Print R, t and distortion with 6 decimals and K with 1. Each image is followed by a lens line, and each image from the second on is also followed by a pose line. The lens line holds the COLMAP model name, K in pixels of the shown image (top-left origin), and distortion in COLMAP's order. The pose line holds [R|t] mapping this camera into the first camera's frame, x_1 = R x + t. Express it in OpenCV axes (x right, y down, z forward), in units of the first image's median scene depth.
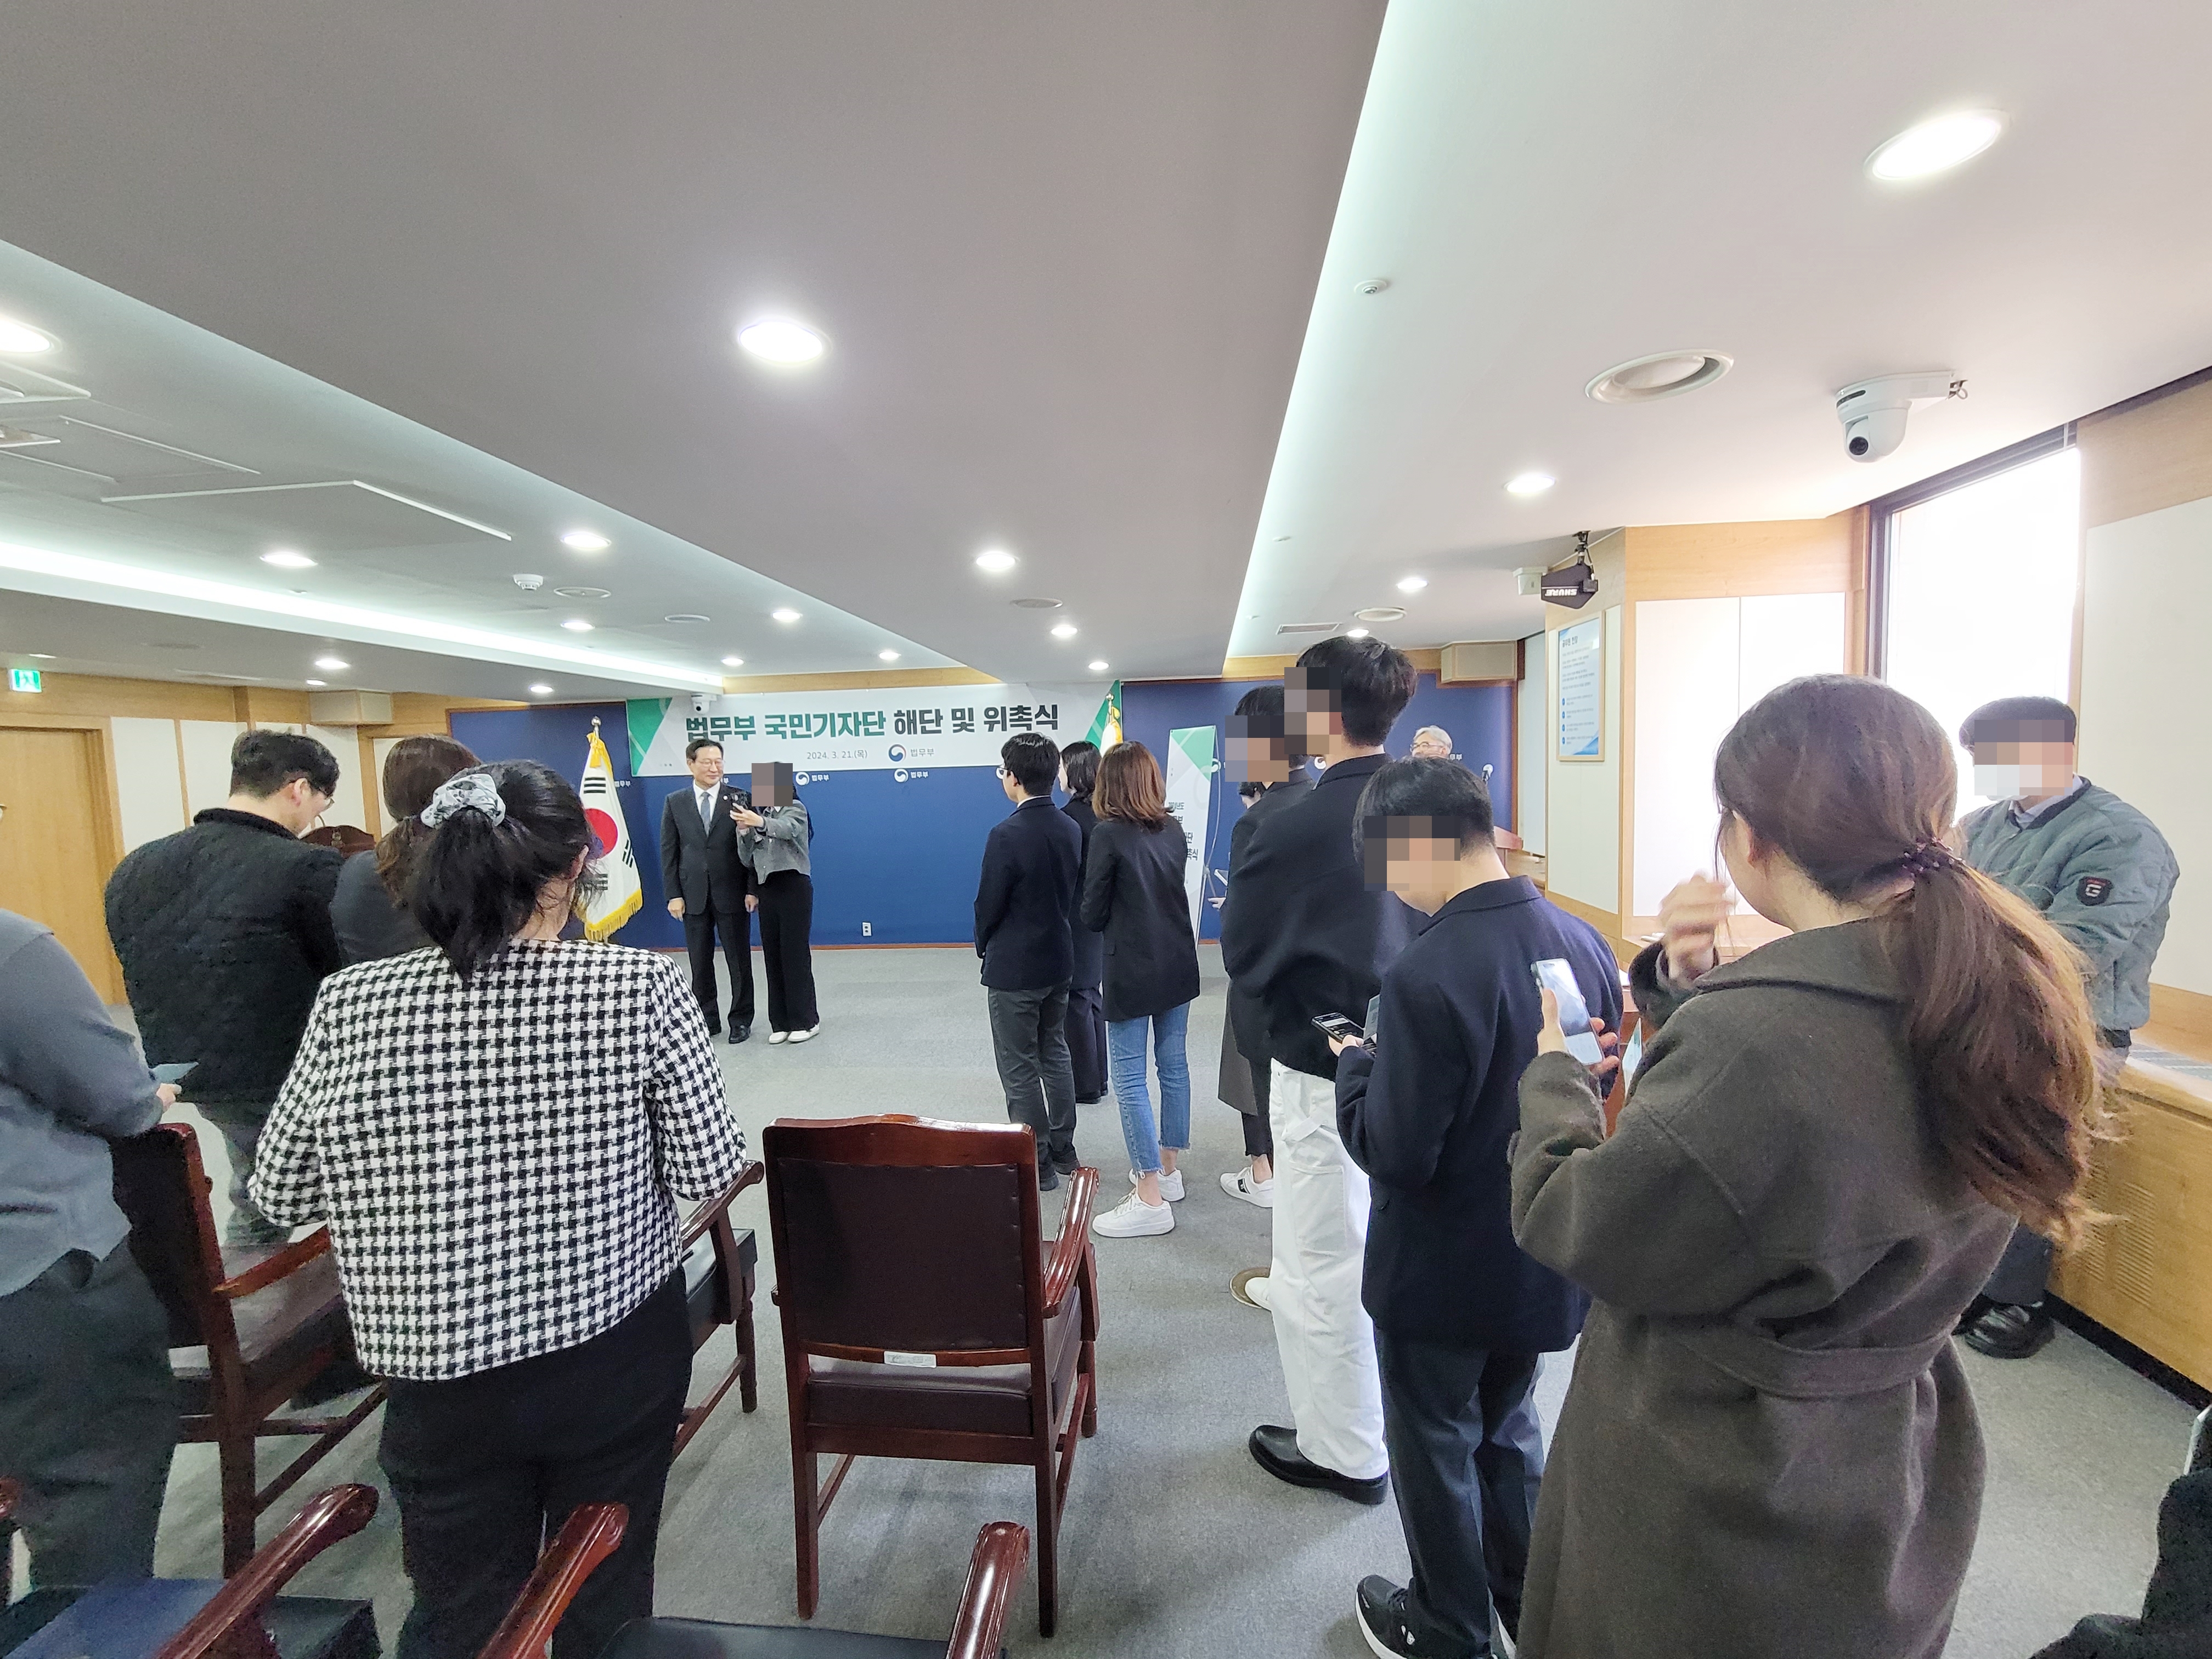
lens RADIAL K [[907.9, 0, 1112.0], [0, 907.9, 828.9], [0, 0, 1]] dist [-0.003050, 0.000462]
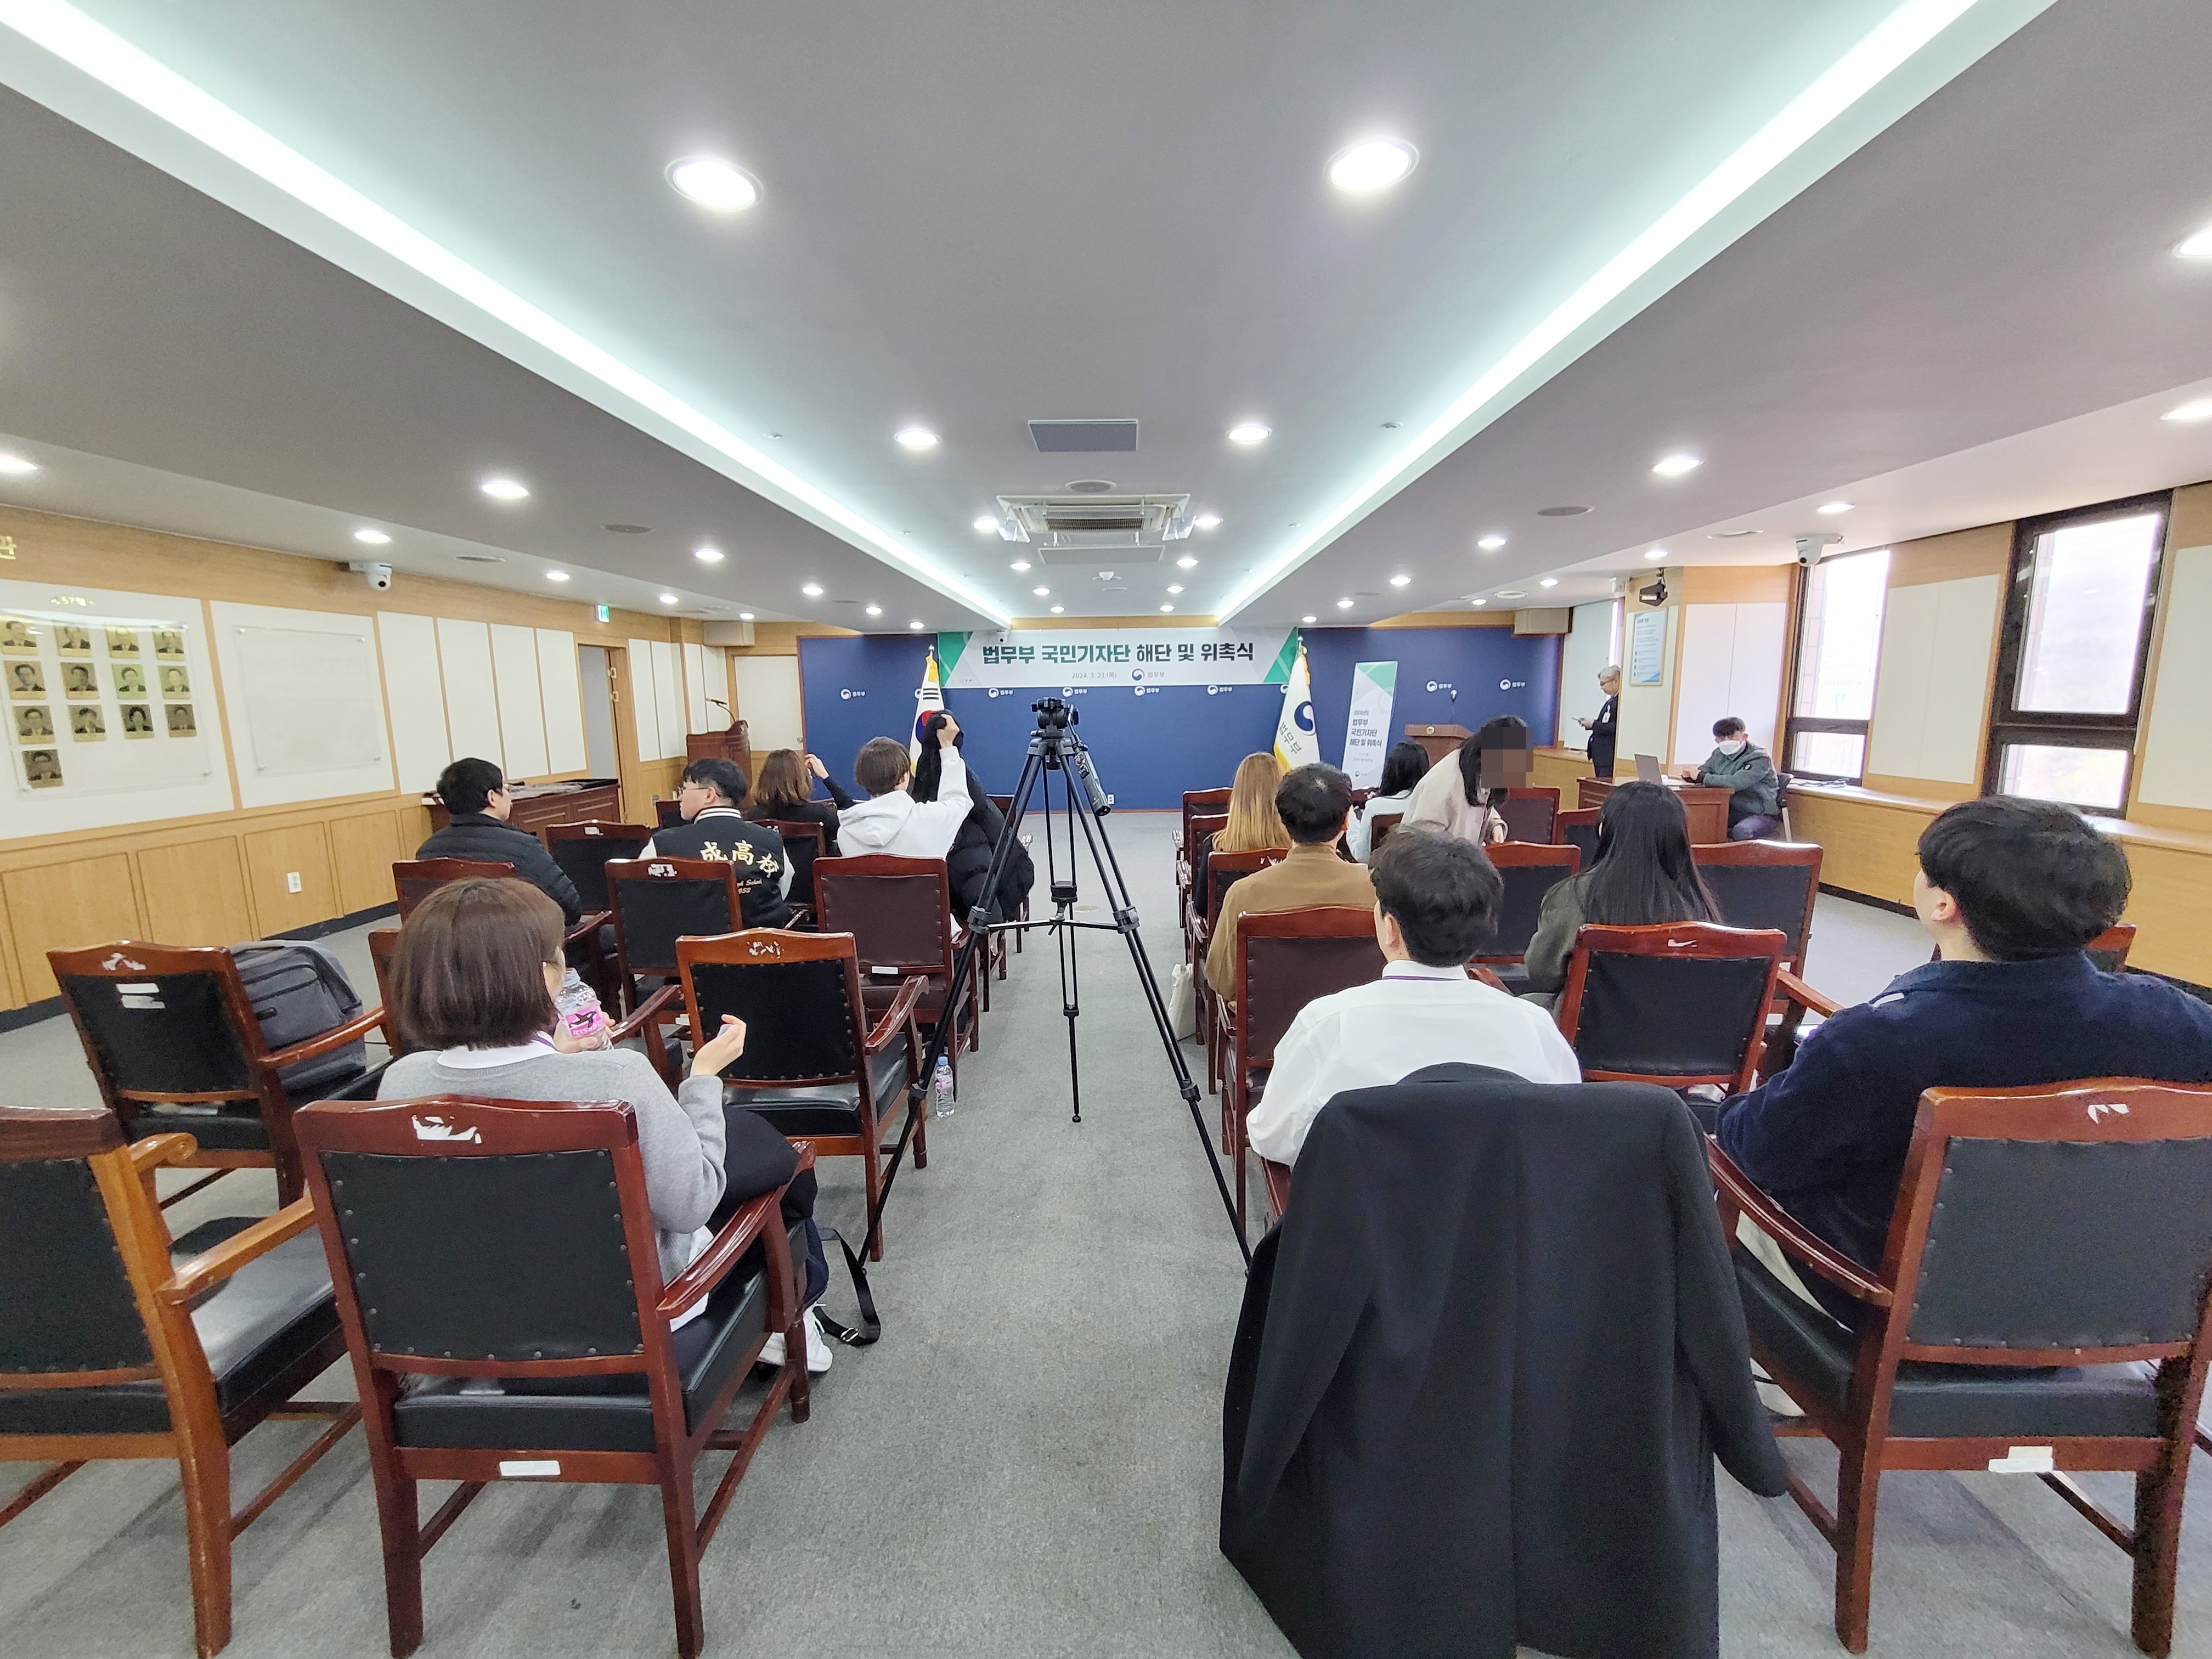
lens RADIAL K [[907.9, 0, 1117.7], [0, 907.9, 827.6], [0, 0, 1]] dist [-0.003050, 0.000462]
pose [[0.995979, 0.002962, 0.089536, -0.395883], [-0.009828, 0.997034, 0.076332, 0.046693], [-0.089044, -0.076905, 0.993054, -0.425374]]
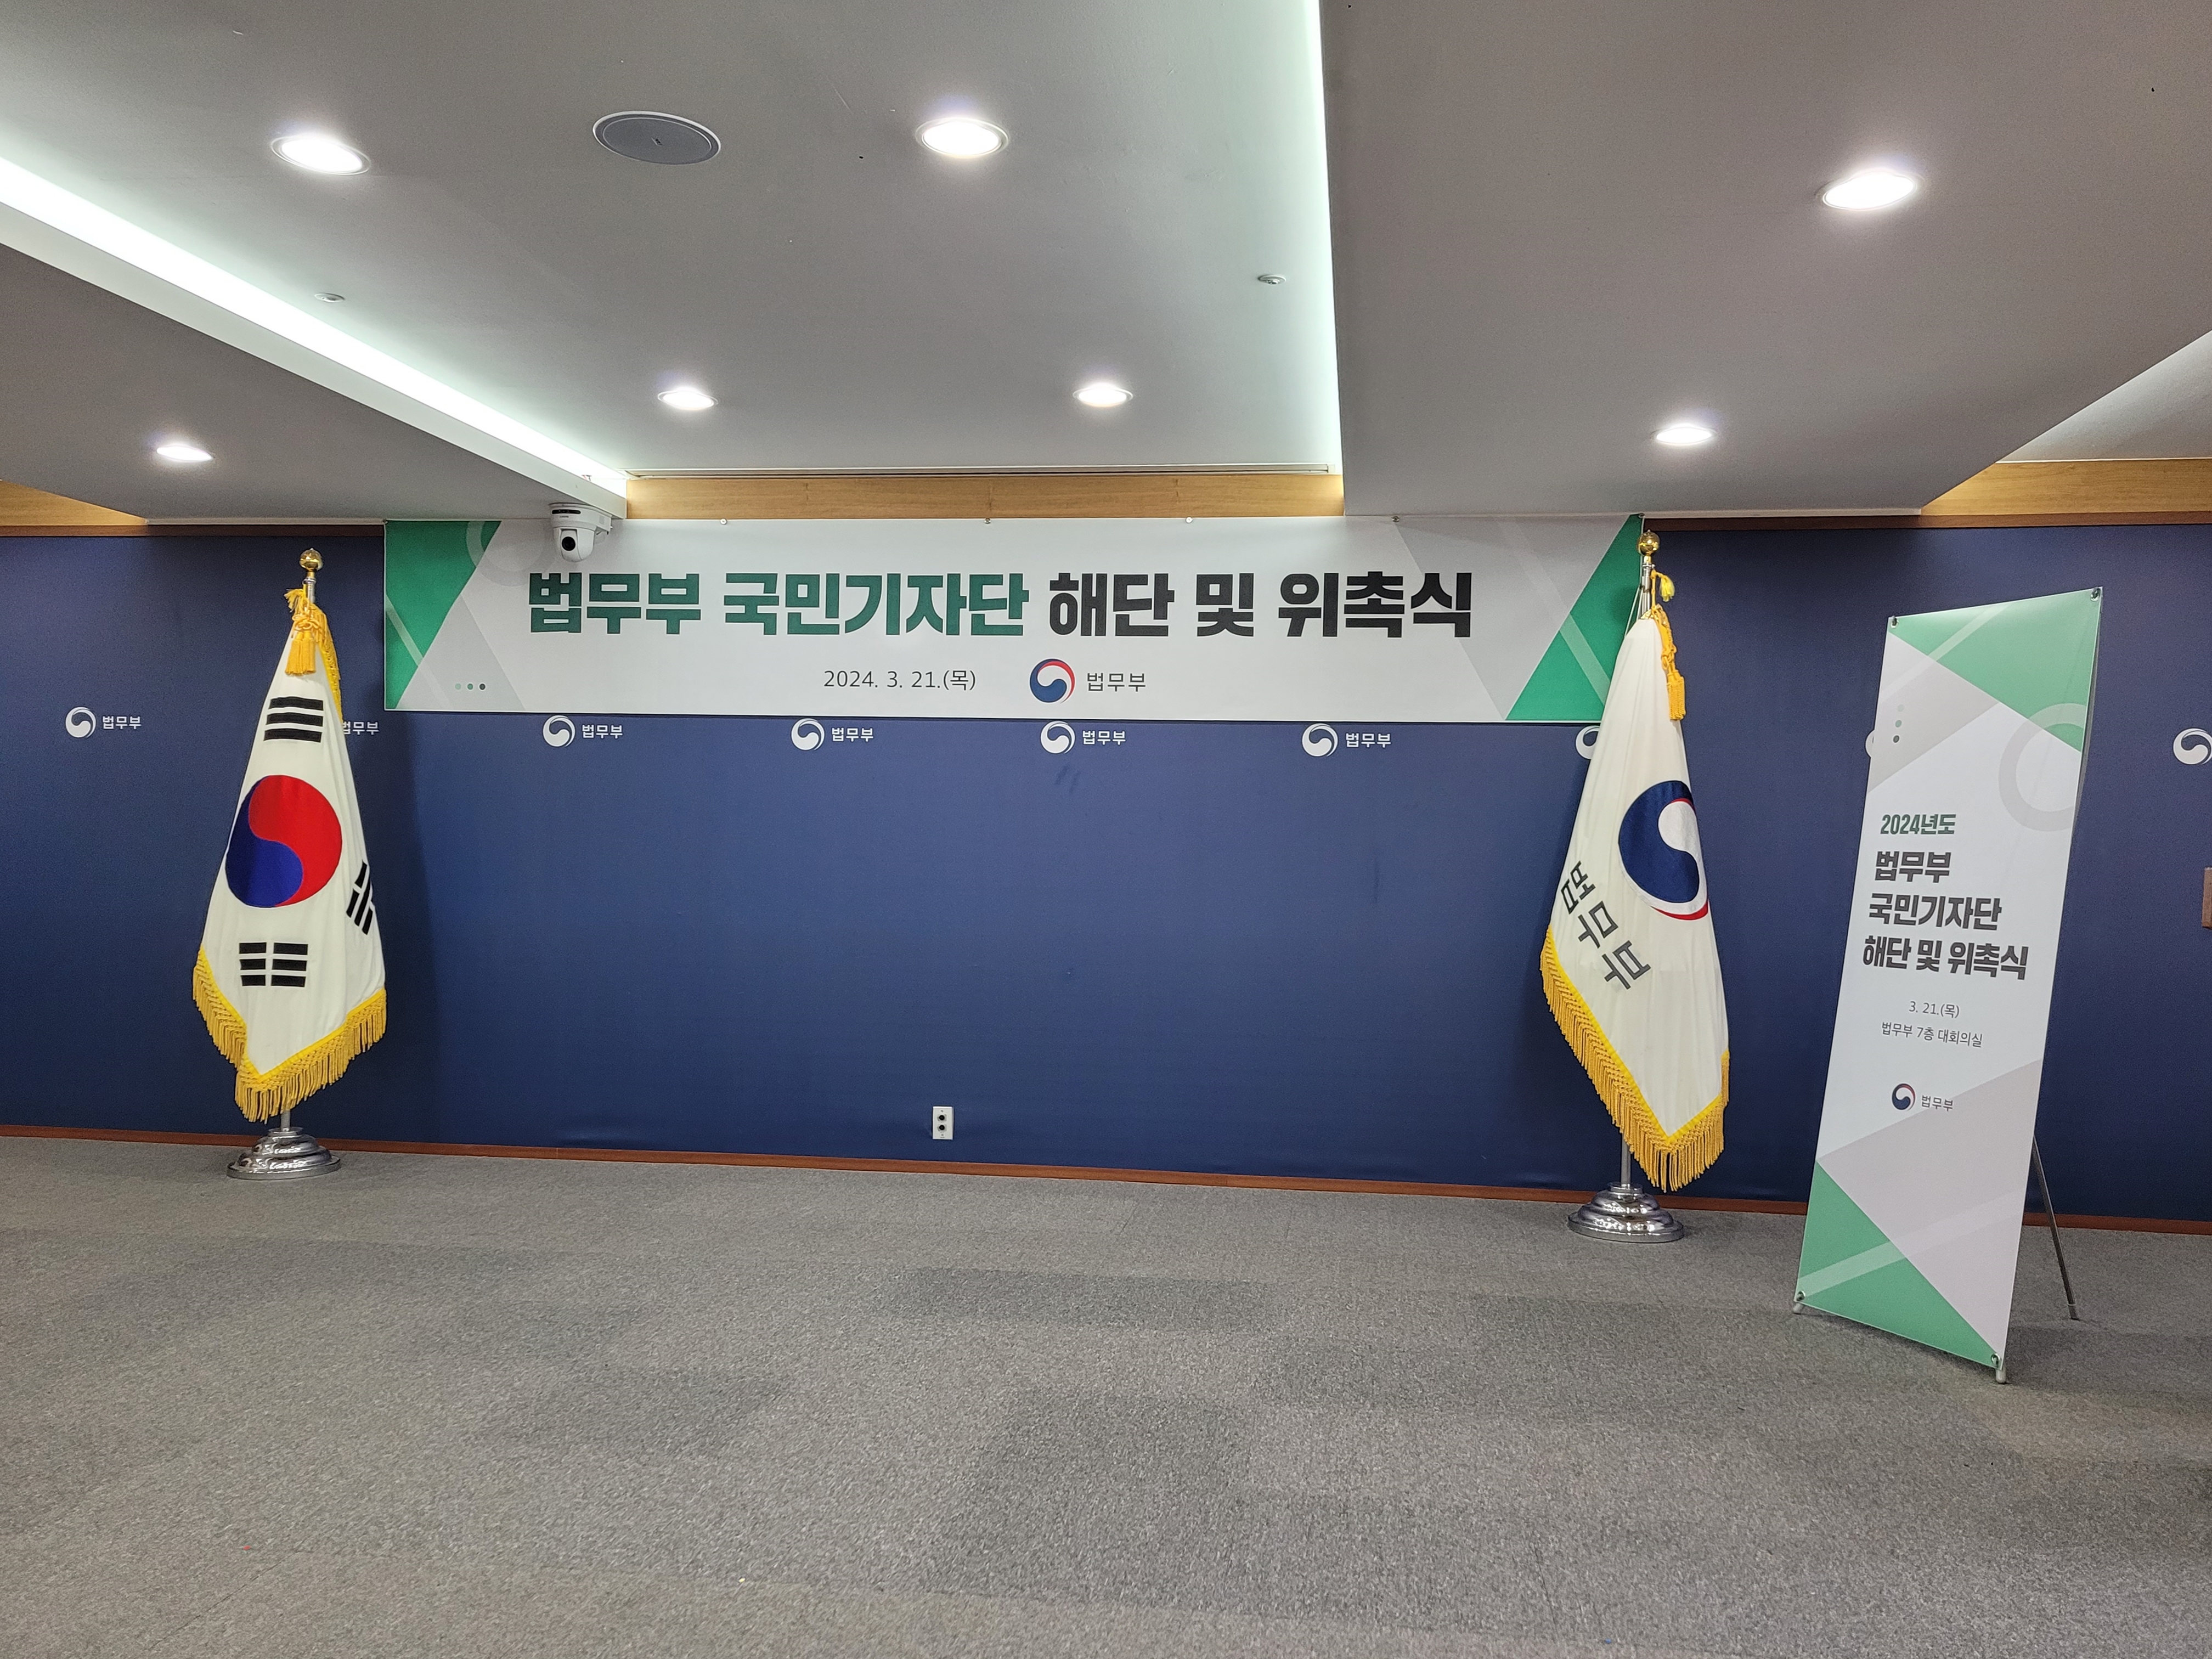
lens RADIAL K [[1678.8, 0, 1122.1], [0, 1678.8, 830.7], [0, 0, 1]] dist [0.031550, 0.001538]
pose [[0.998078, 0.049273, -0.037580, -0.175789], [-0.051959, 0.995888, -0.074216, 0.035208], [0.033768, 0.076026, 0.996534, 0.274243]]
